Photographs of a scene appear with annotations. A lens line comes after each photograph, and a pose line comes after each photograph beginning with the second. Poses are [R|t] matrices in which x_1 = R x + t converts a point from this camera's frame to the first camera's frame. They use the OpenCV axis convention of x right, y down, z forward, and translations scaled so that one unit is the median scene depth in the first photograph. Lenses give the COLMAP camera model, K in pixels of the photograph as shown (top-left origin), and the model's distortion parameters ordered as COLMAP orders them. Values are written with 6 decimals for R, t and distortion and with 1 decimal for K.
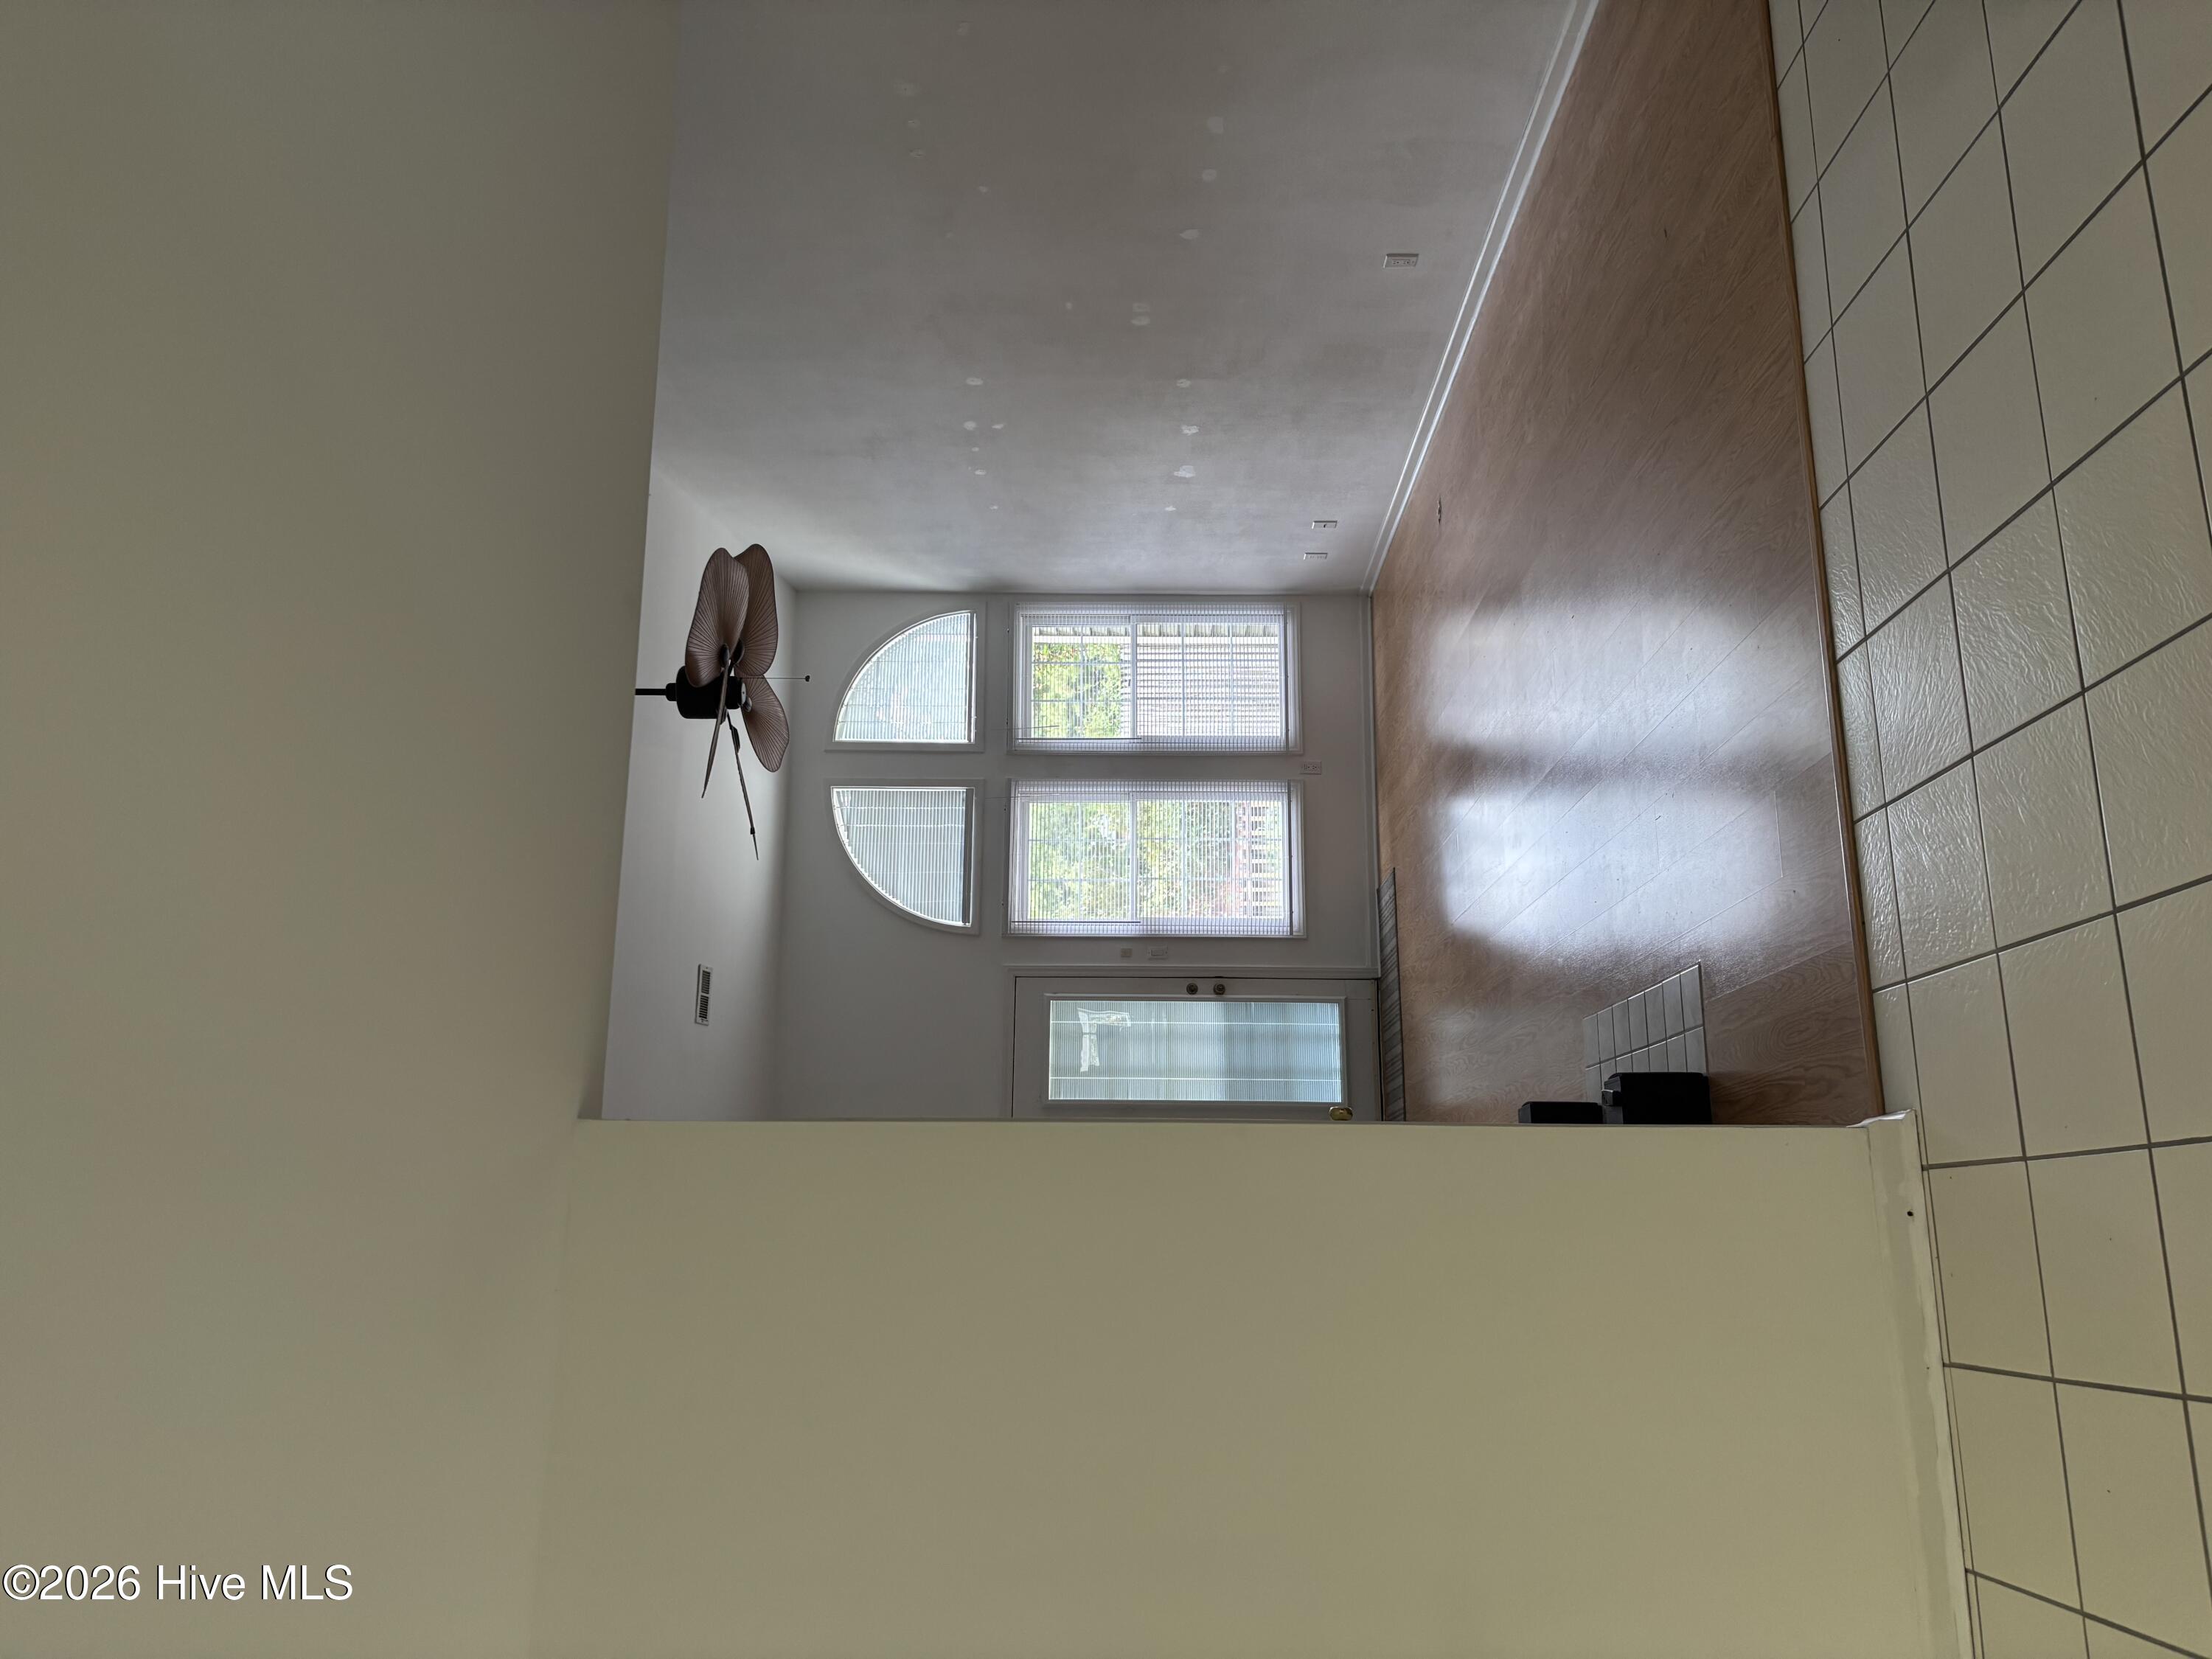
lens RADIAL K [[1659.0, 0, 1121.1], [0, 1659.0, 823.3], [0, 0, 1]] dist [0.011906, -0.041760]
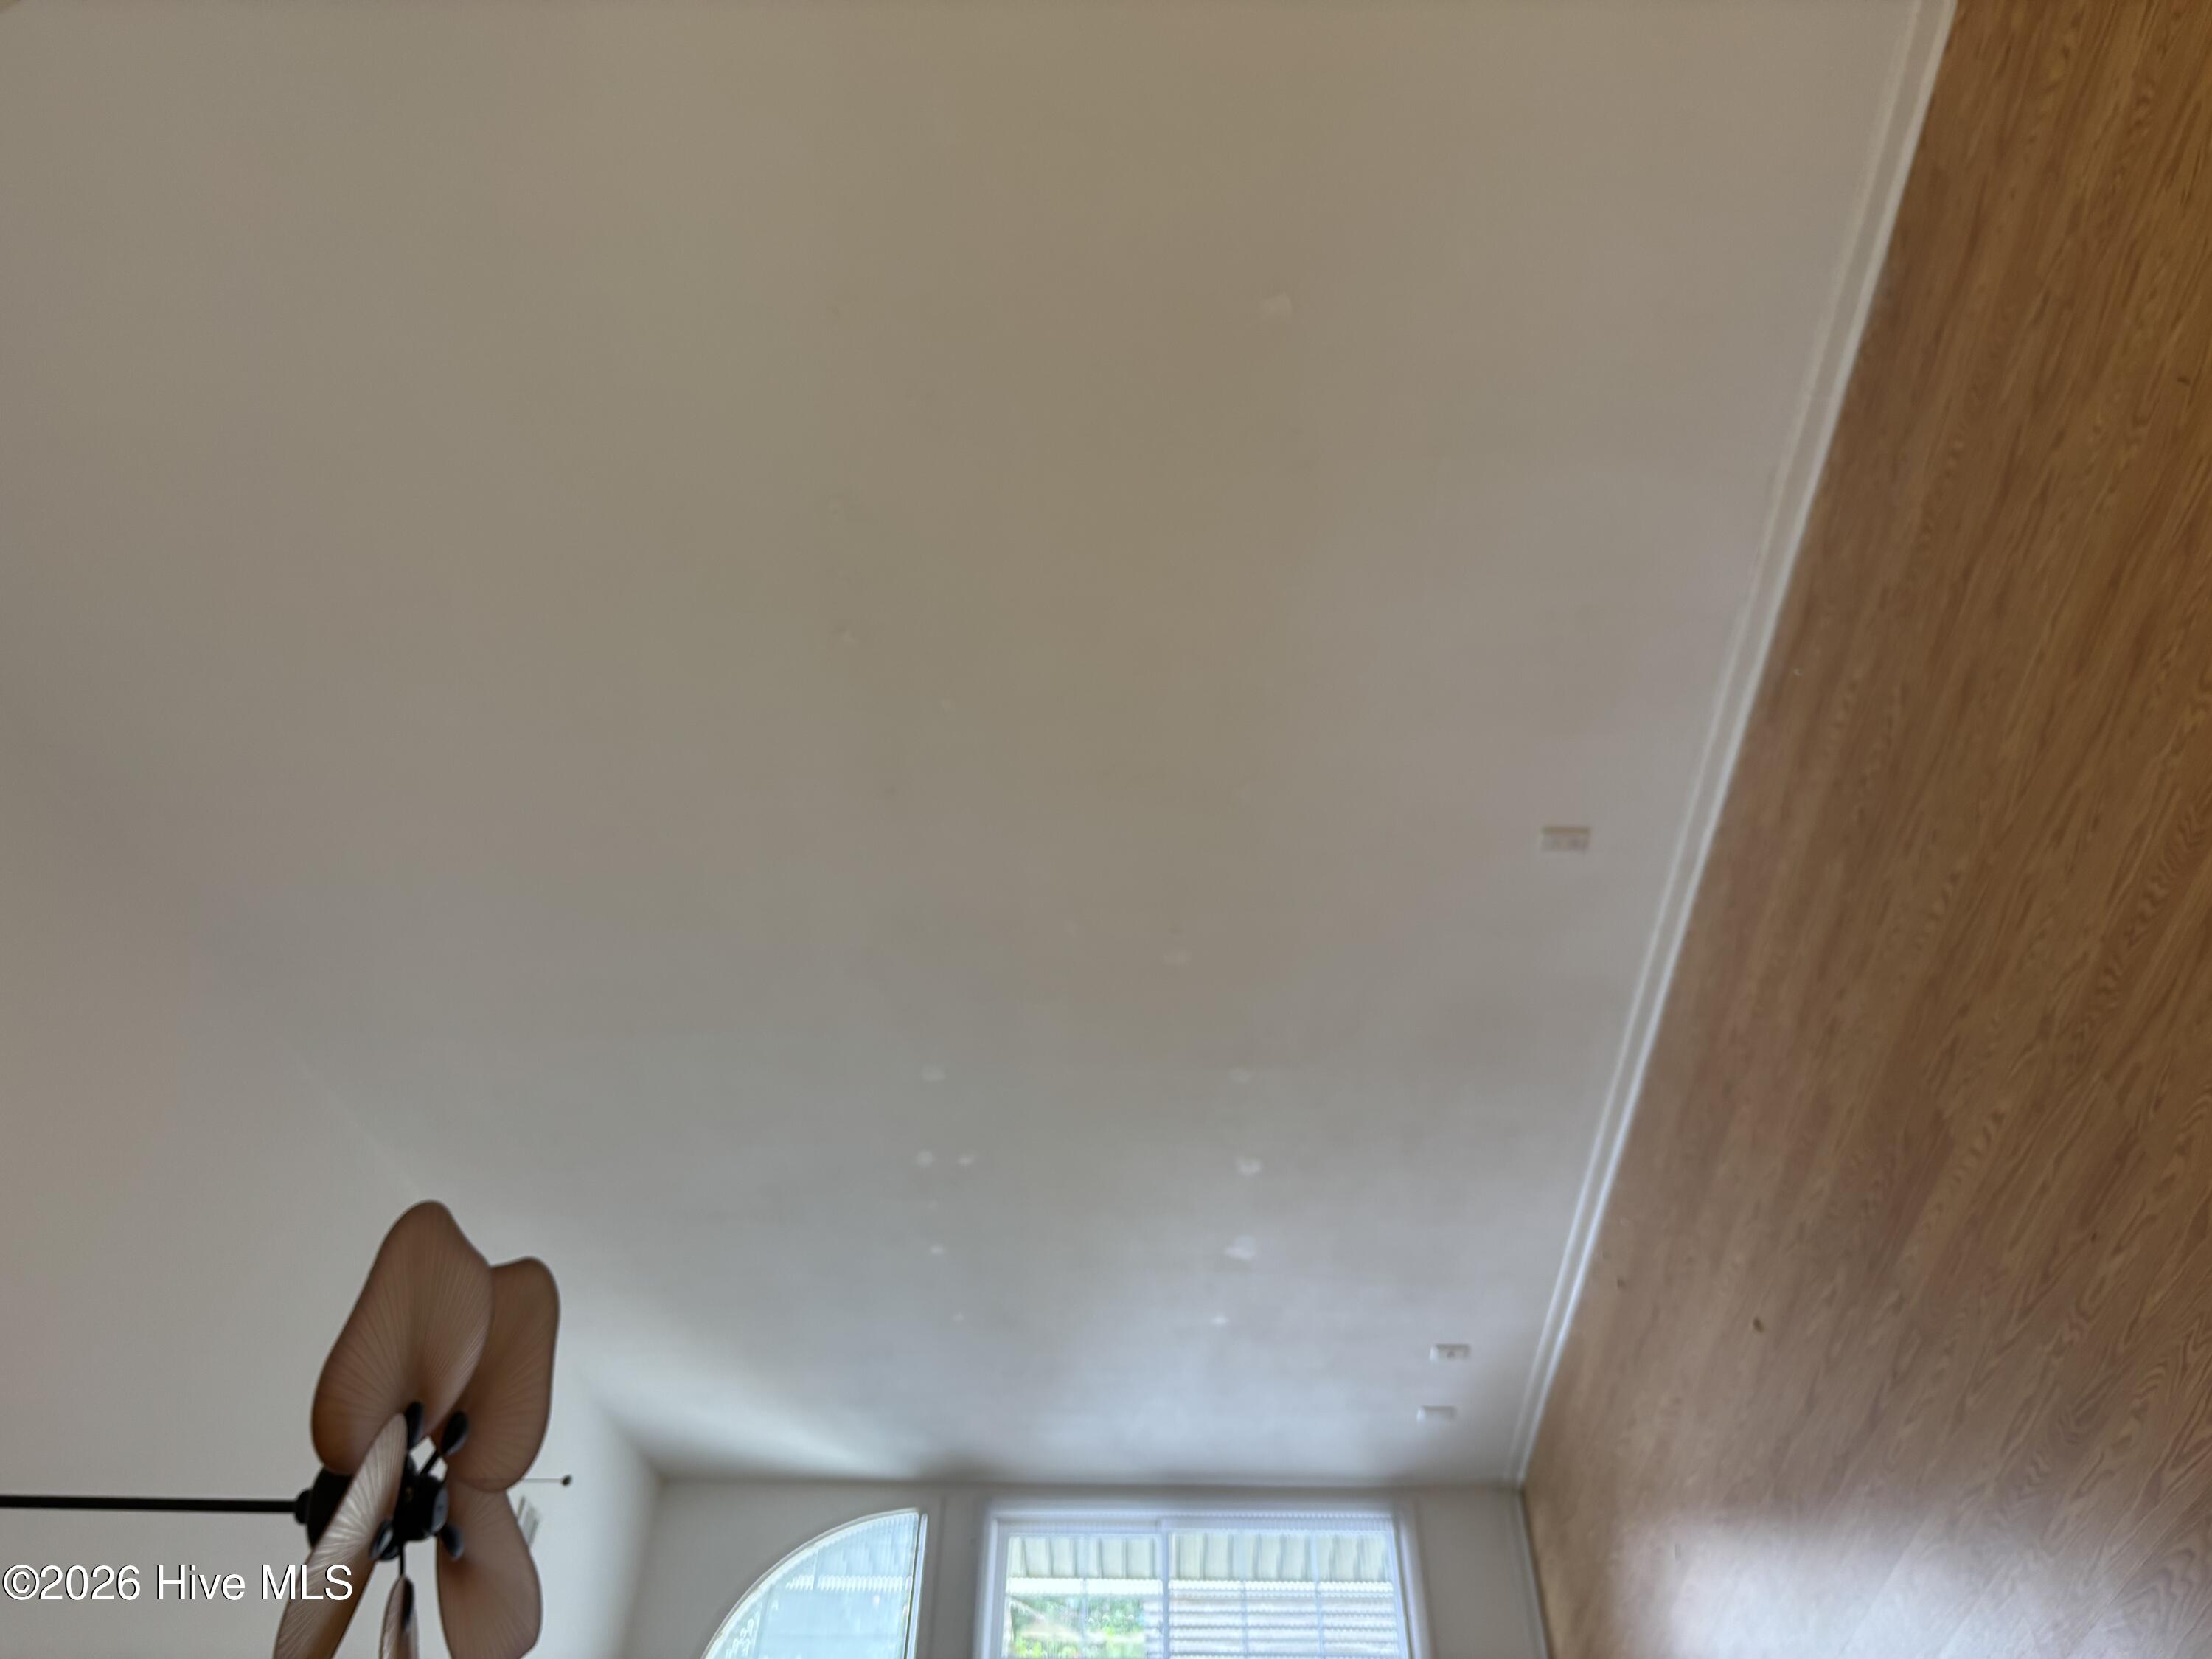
lens RADIAL K [[1659.0, 0, 1121.1], [0, 1659.0, 823.3], [0, 0, 1]] dist [0.011906, -0.041760]
pose [[0.999926, 0.001232, -0.012125, -0.003182], [-0.008052, 0.813620, -0.581341, 0.050448], [0.009149, 0.581395, 0.813570, 0.457088]]
